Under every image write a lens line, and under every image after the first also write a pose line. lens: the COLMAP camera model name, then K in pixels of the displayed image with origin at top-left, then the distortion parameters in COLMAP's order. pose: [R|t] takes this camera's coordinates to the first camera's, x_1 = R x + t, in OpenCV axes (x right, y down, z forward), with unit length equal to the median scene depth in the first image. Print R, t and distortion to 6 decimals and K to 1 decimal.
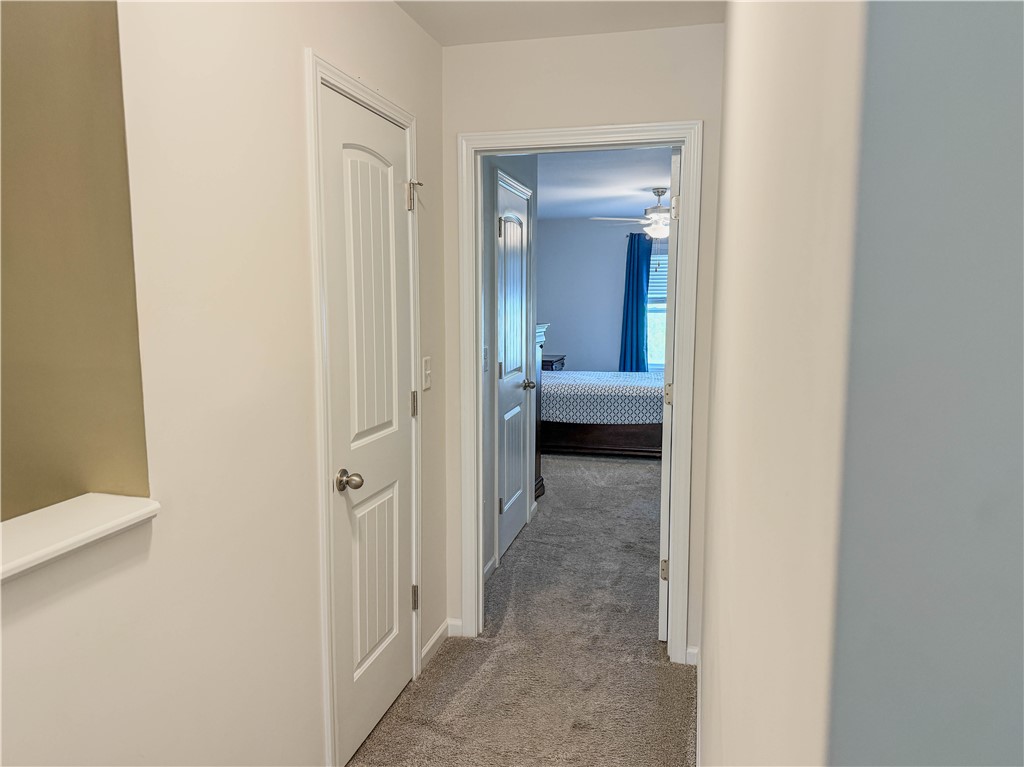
lens RADIAL K [[726.5, 0, 515.5], [0, 726.5, 387.3], [0, 0, 1]] dist [0.002013, 0.004660]
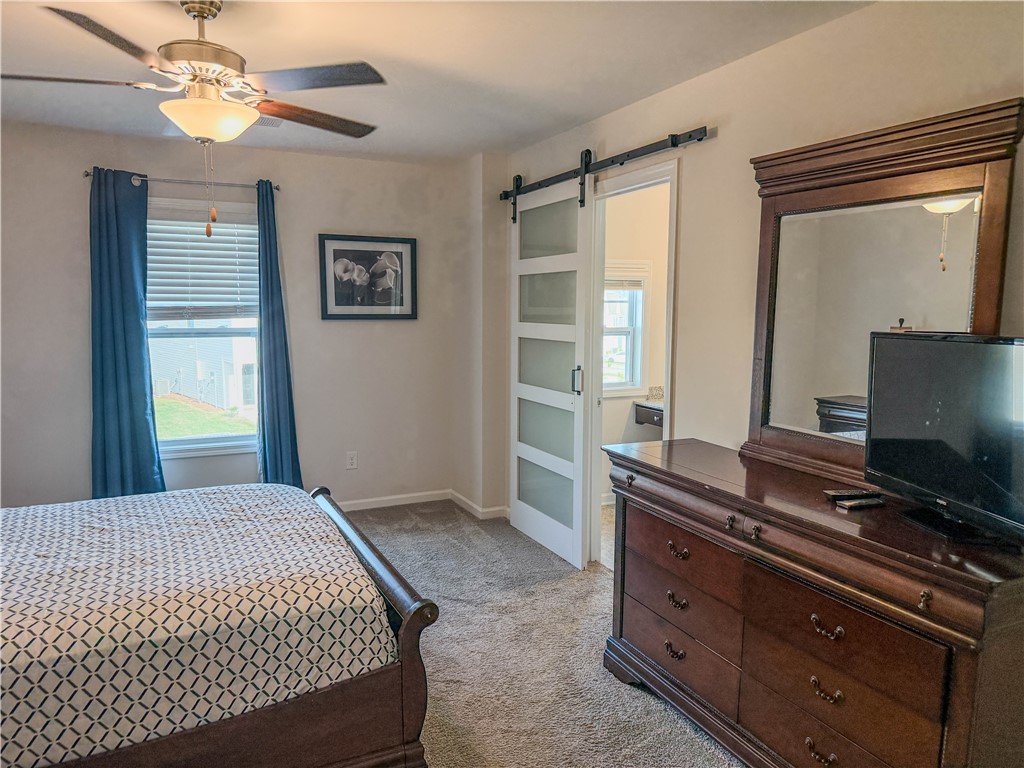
lens RADIAL K [[714.4, 0, 512.0], [0, 714.4, 384.0], [0, 0, 1]] dist [0.092822, -0.141270]
pose [[0.768424, -0.071006, 0.635990, 0.080802], [0.077915, 0.996812, 0.017151, -0.085450], [-0.635181, 0.036374, 0.771507, 0.656332]]
